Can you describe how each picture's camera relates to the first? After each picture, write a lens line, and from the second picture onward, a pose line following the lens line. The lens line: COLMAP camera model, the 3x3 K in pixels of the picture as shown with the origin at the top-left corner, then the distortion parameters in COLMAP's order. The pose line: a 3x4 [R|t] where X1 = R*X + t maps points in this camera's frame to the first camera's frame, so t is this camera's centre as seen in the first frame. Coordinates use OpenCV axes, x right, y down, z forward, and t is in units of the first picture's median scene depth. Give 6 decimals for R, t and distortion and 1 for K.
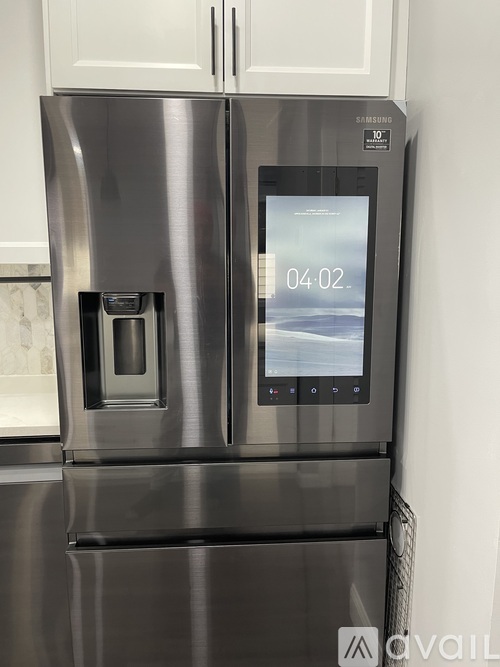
lens RADIAL K [[505.9, 0, 250.0], [0, 505.9, 333.5], [0, 0, 1]] dist [0.033392, 0.000245]
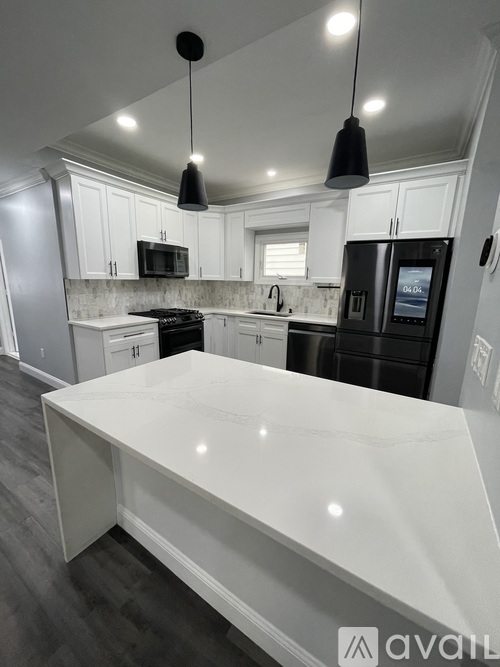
lens RADIAL K [[266.5, 0, 250.0], [0, 266.5, 333.5], [0, 0, 1]] dist [0.002024, 0.000075]
pose [[0.811034, 0.136637, -0.568819, 0.309757], [-0.103024, 0.990504, 0.091038, 0.148521], [0.575856, -0.015233, 0.817409, -1.230846]]
